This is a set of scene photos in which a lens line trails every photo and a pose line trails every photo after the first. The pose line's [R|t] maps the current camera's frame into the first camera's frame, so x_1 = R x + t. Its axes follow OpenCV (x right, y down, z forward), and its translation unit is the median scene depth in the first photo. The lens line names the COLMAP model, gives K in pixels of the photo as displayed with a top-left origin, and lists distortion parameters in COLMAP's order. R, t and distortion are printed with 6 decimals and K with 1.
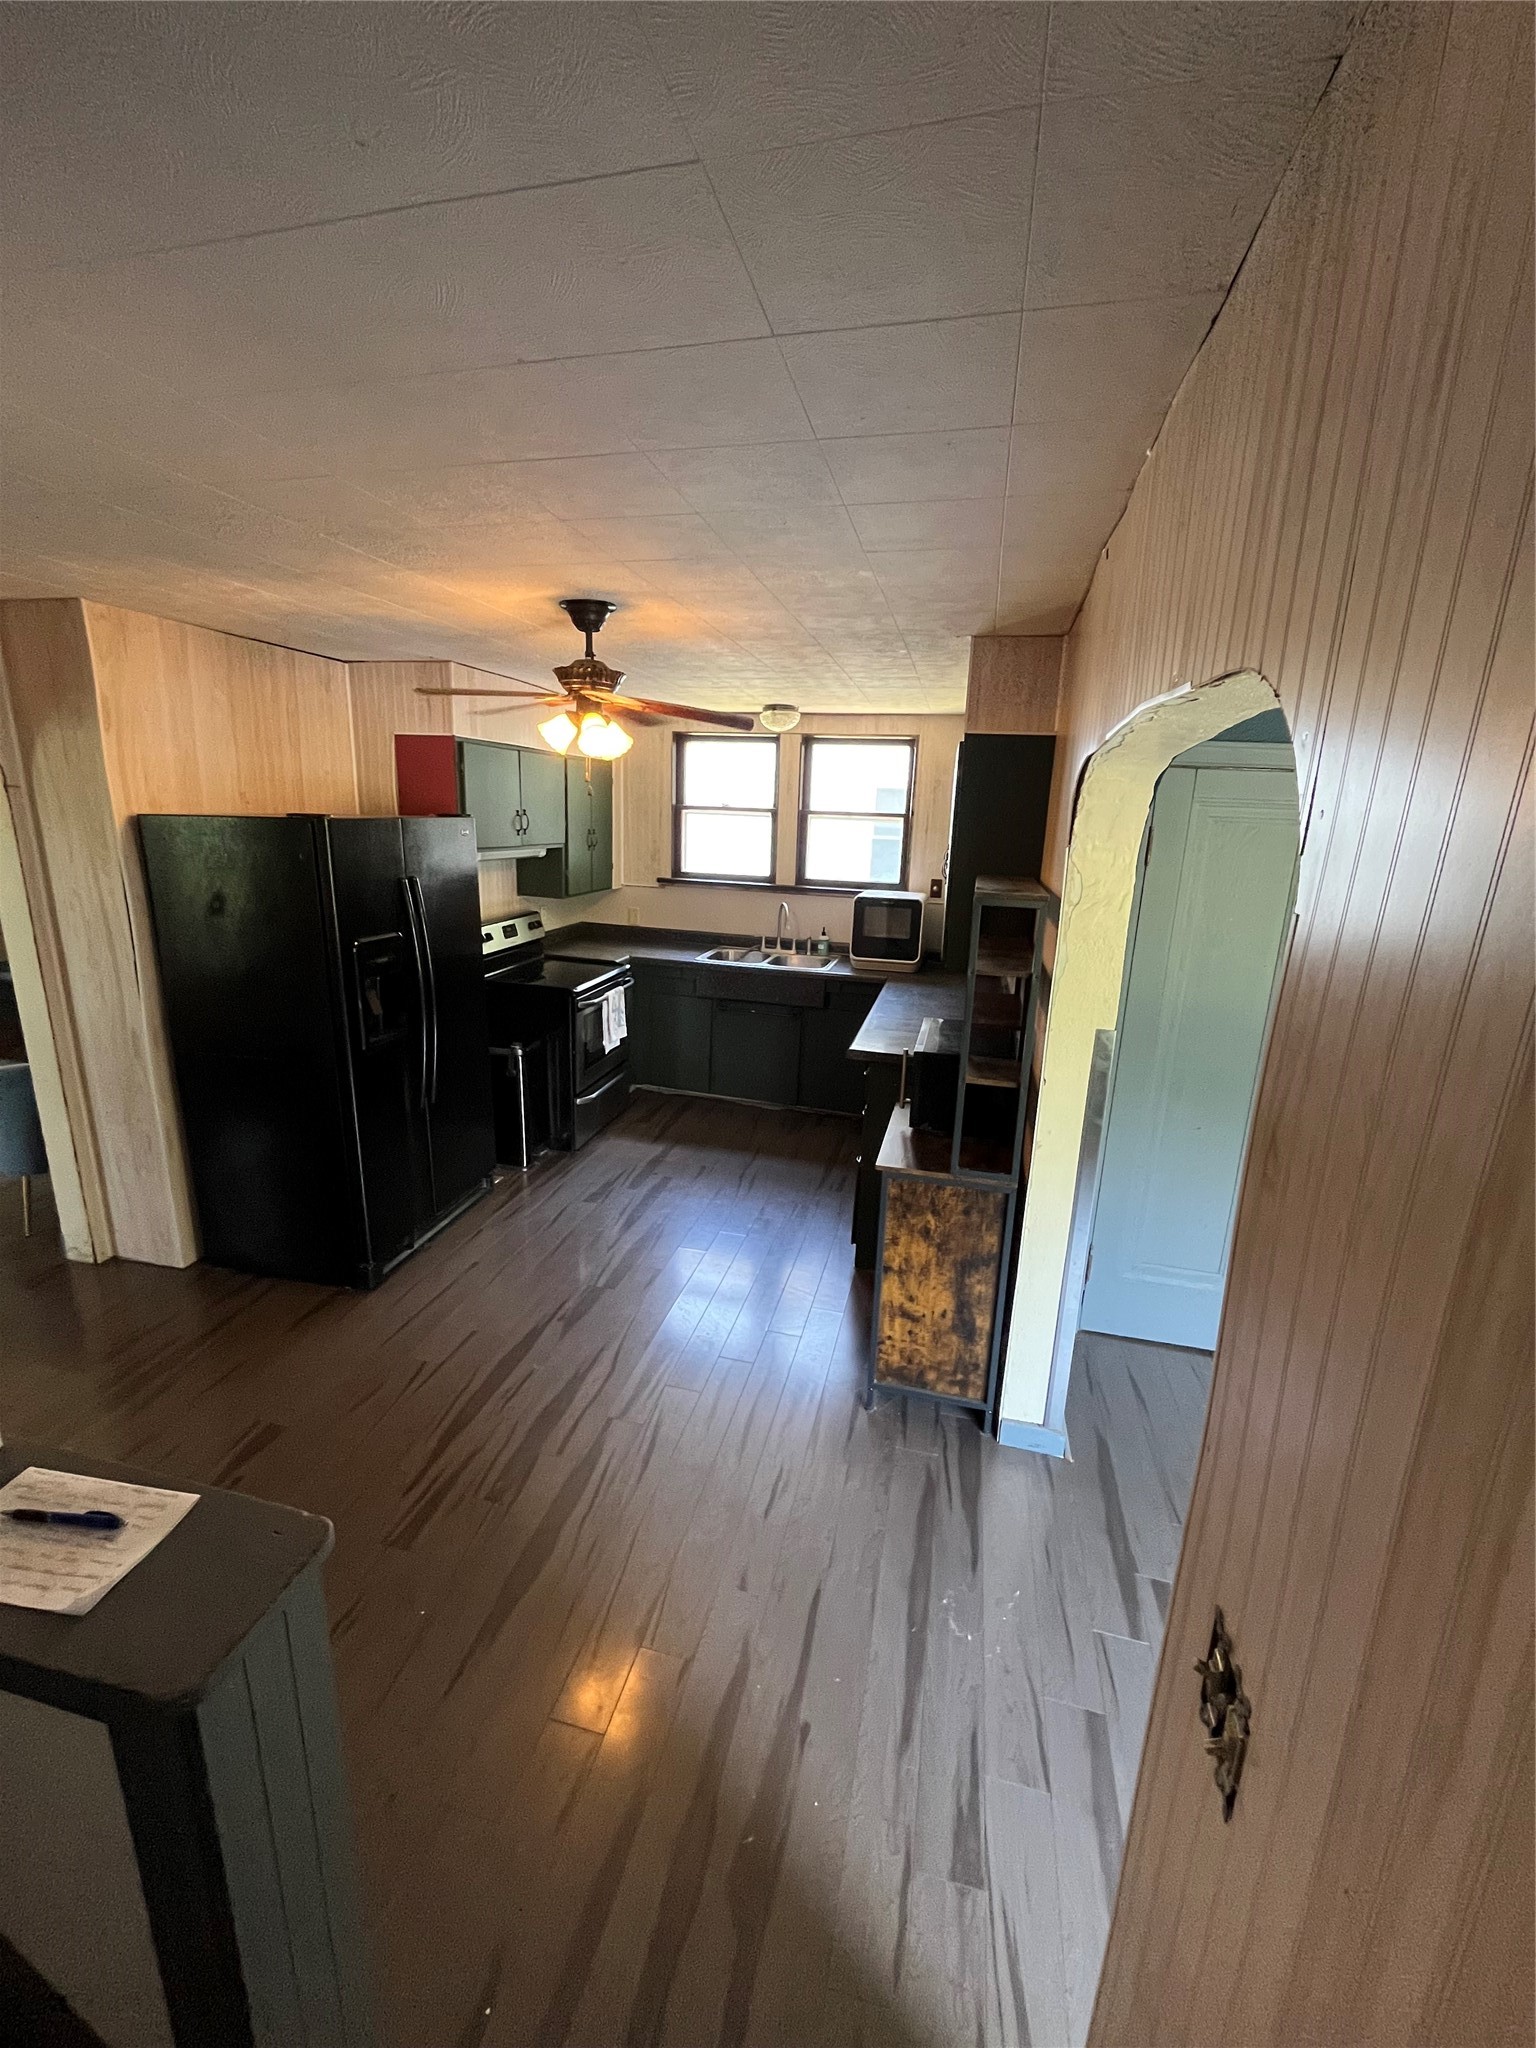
lens RADIAL K [[836.4, 0, 764.9], [0, 836.4, 1018.4], [0, 0, 1]] dist [-0.001972, 0.000114]
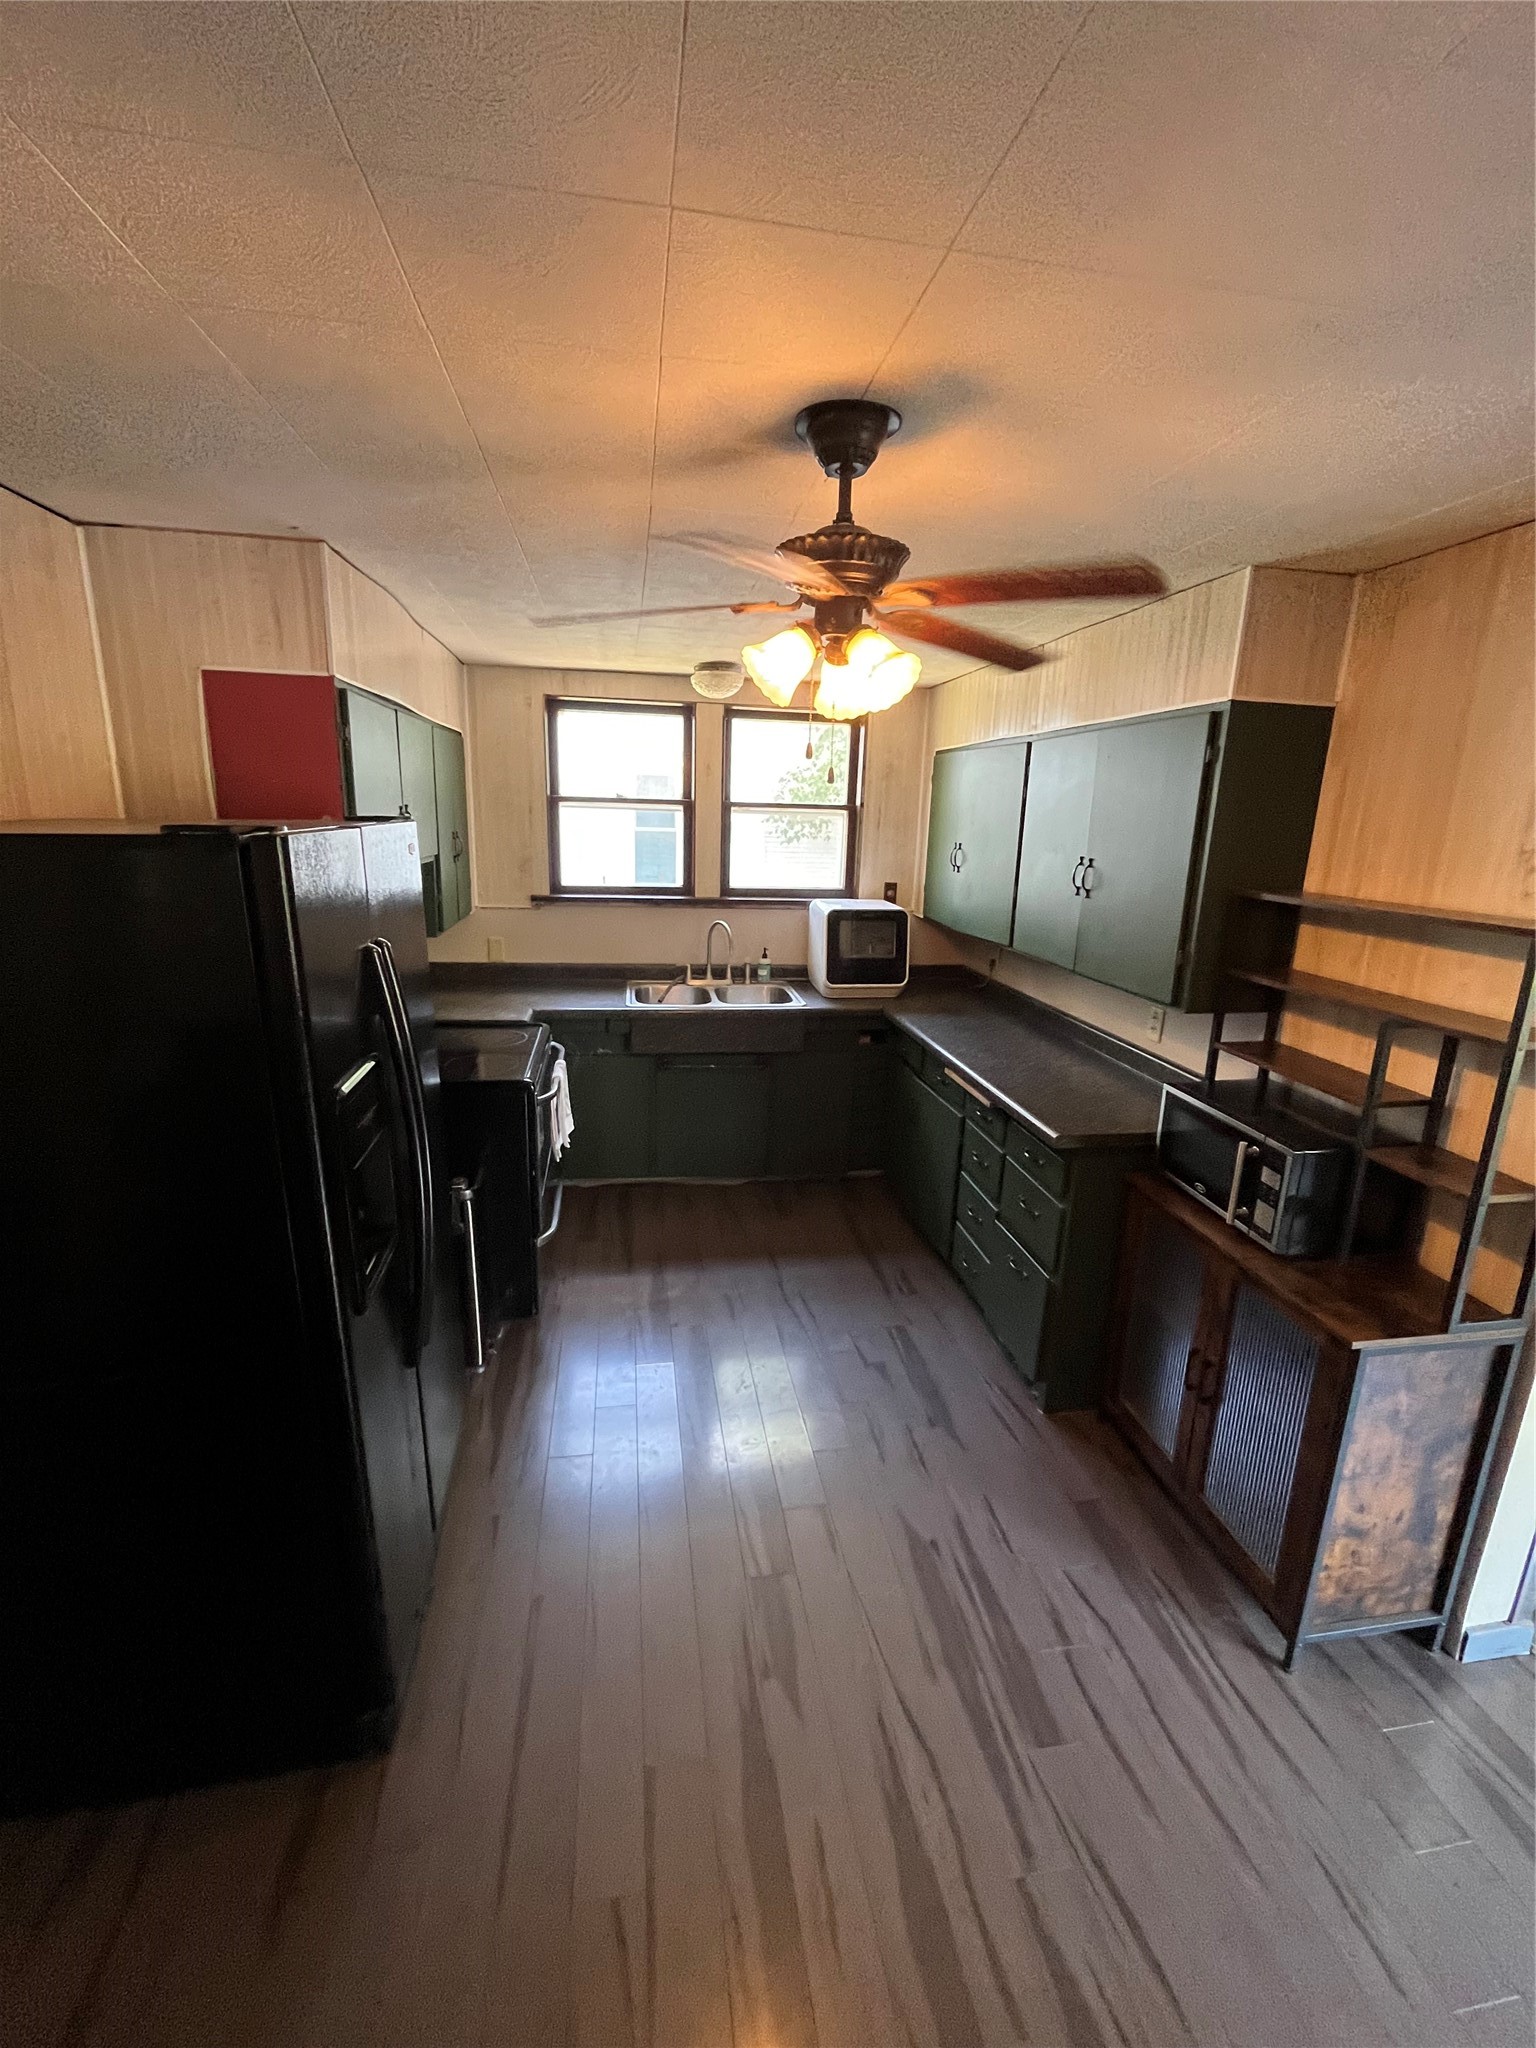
lens RADIAL K [[836.4, 0, 764.9], [0, 836.4, 1018.4], [0, 0, 1]] dist [-0.001972, 0.000114]
pose [[0.919746, -0.104601, 0.378320, -0.335304], [0.098703, 0.994501, 0.035009, -0.097292], [-0.379902, 0.005142, 0.925012, 0.359252]]
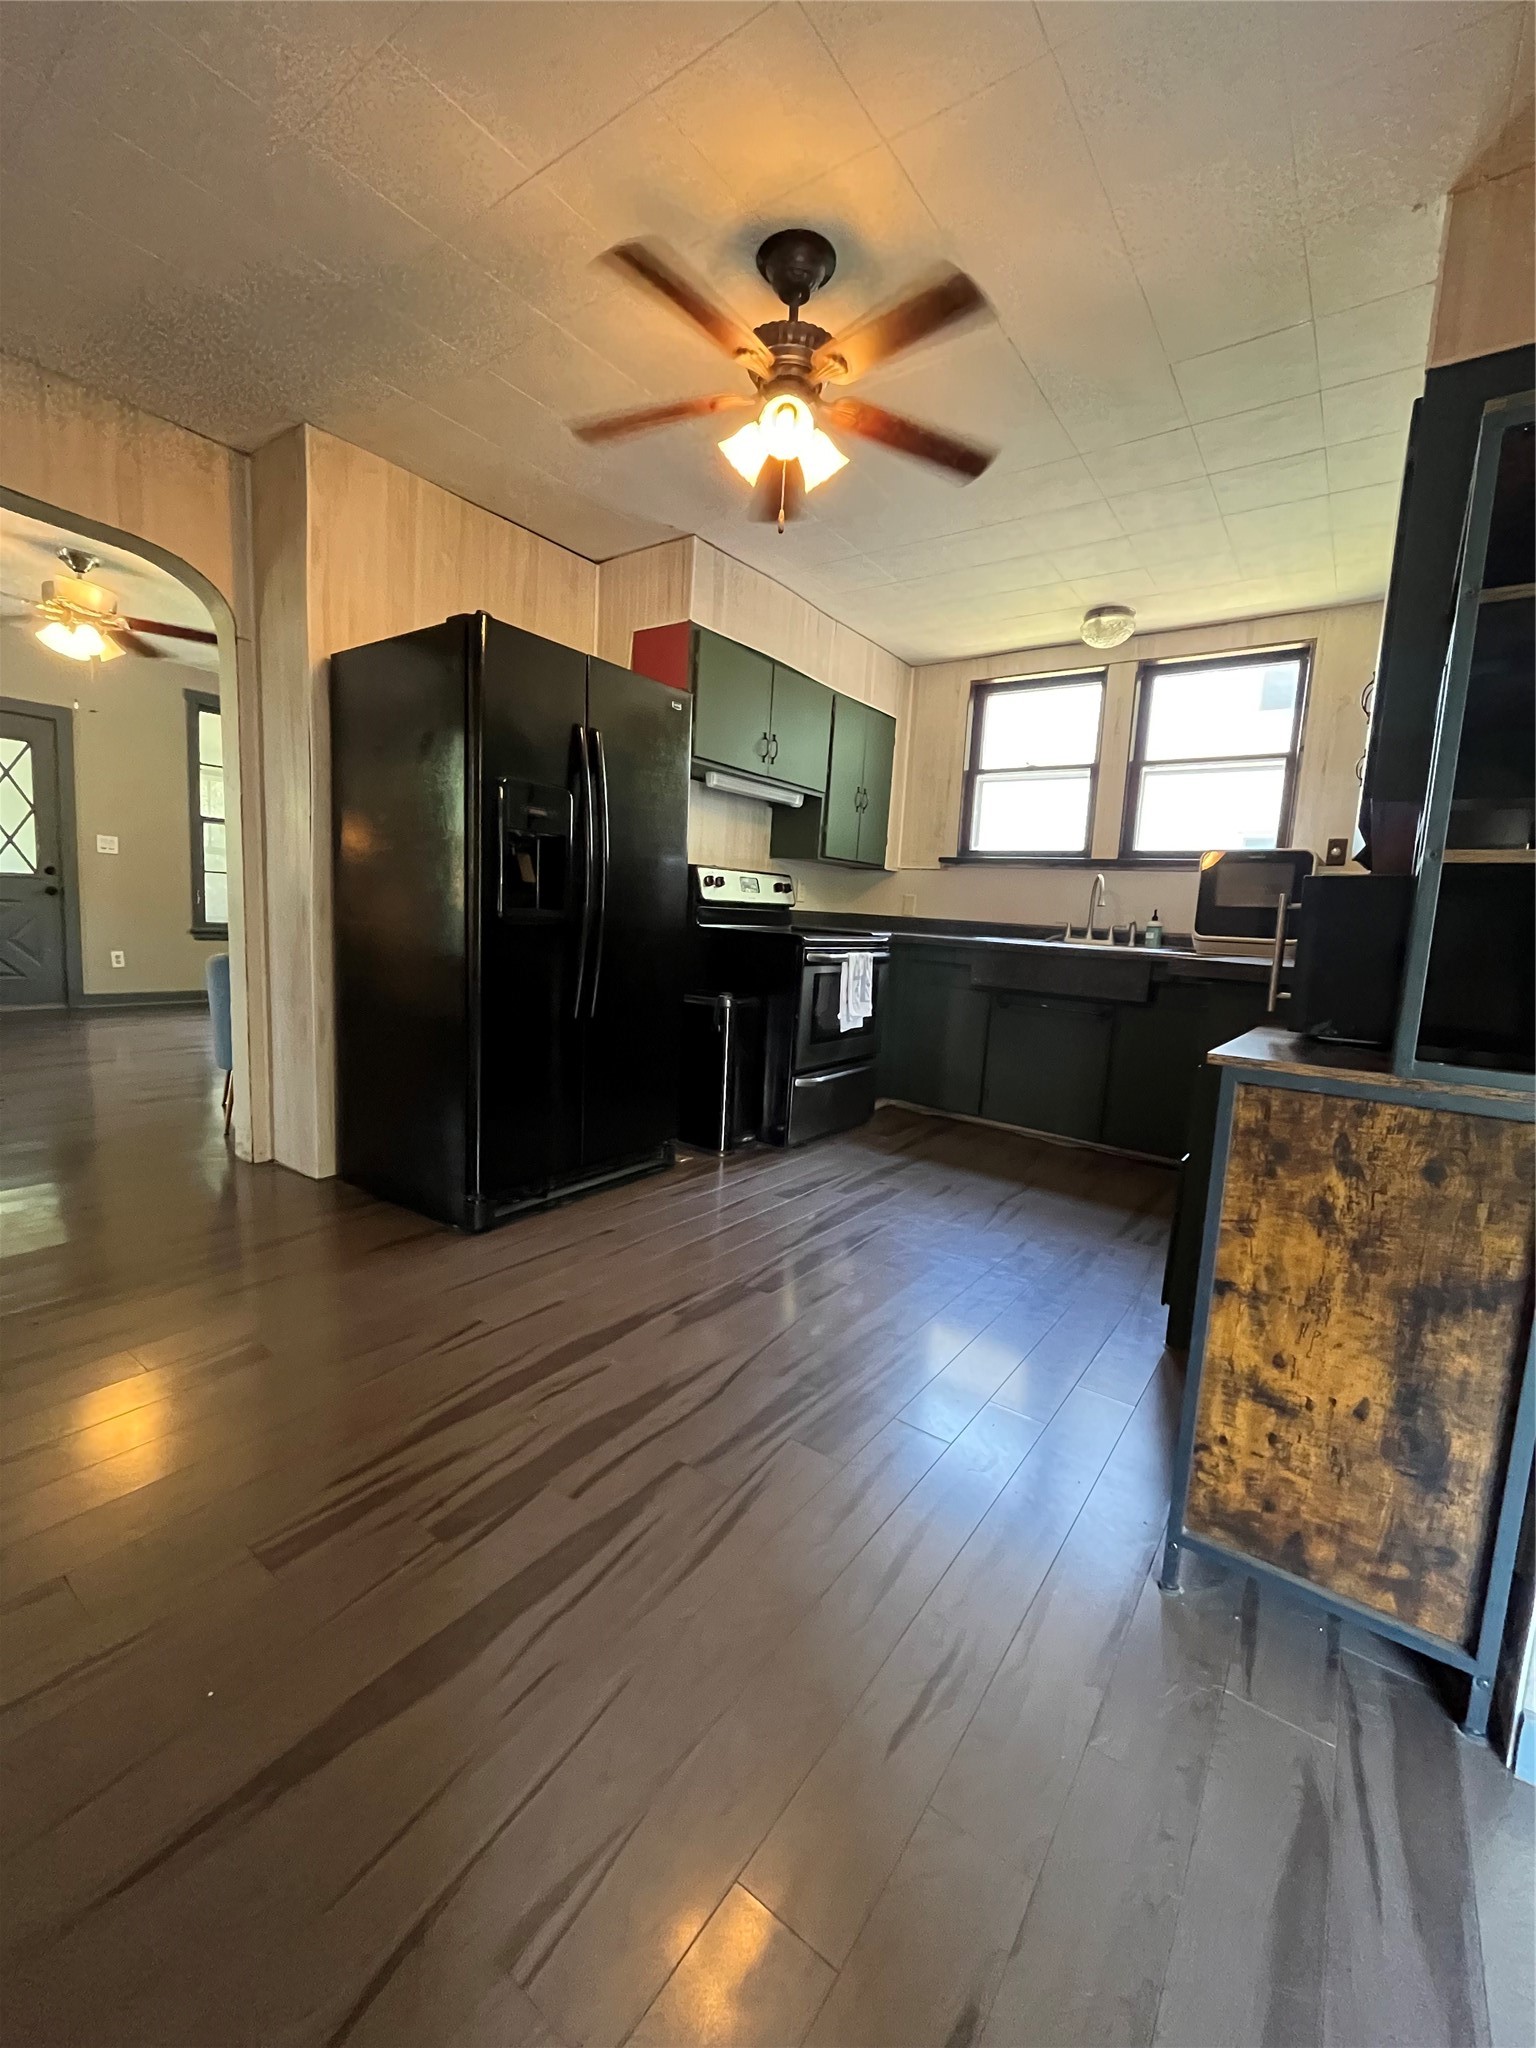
lens RADIAL K [[836.4, 0, 764.9], [0, 836.4, 1018.4], [0, 0, 1]] dist [-0.001972, 0.000114]
pose [[0.924658, 0.062865, -0.375574, 0.048206], [-0.113662, 0.986883, -0.114646, 0.154056], [0.363440, 0.148697, 0.919674, 0.290038]]
